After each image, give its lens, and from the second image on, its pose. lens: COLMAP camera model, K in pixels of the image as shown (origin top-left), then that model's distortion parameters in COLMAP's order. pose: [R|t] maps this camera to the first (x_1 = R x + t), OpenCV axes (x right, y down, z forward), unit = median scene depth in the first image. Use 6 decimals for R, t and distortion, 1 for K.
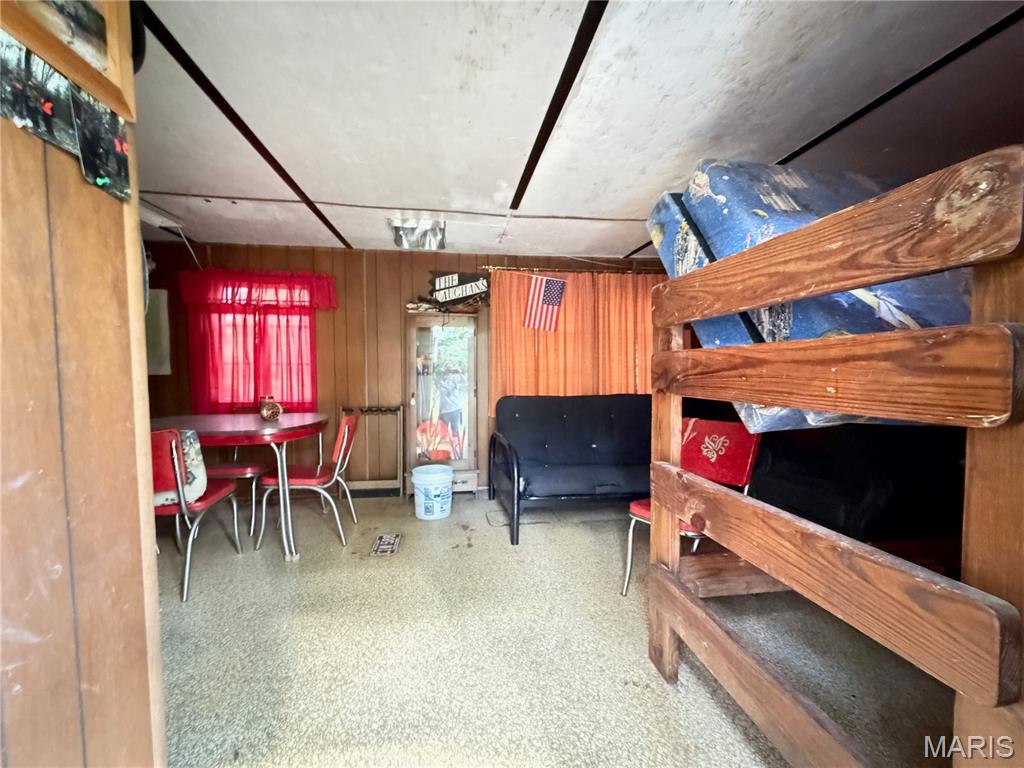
lens RADIAL K [[410.3, 0, 505.8], [0, 410.3, 386.8], [0, 0, 1]] dist [-0.001557, -0.000412]
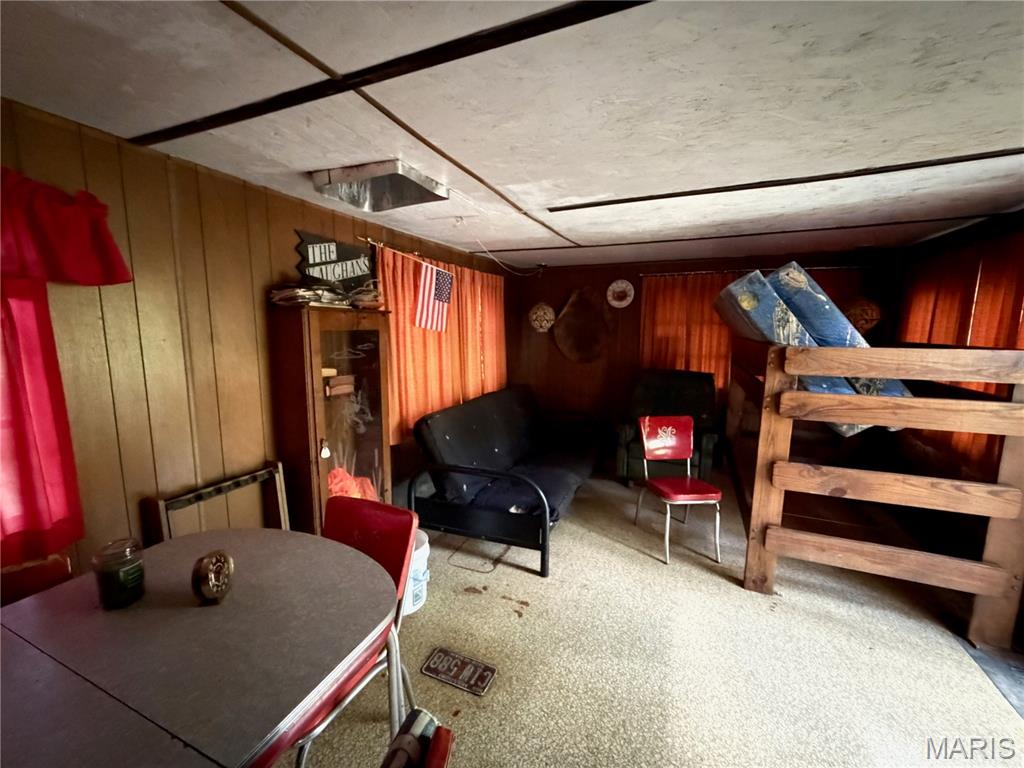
lens RADIAL K [[410.3, 0, 510.1], [0, 410.3, 385.3], [0, 0, 1]] dist [-0.001557, -0.000412]
pose [[0.533949, -0.112124, 0.838049, -0.590157], [0.028741, 0.993002, 0.114544, -0.127286], [-0.845028, -0.037074, 0.533435, 0.443946]]
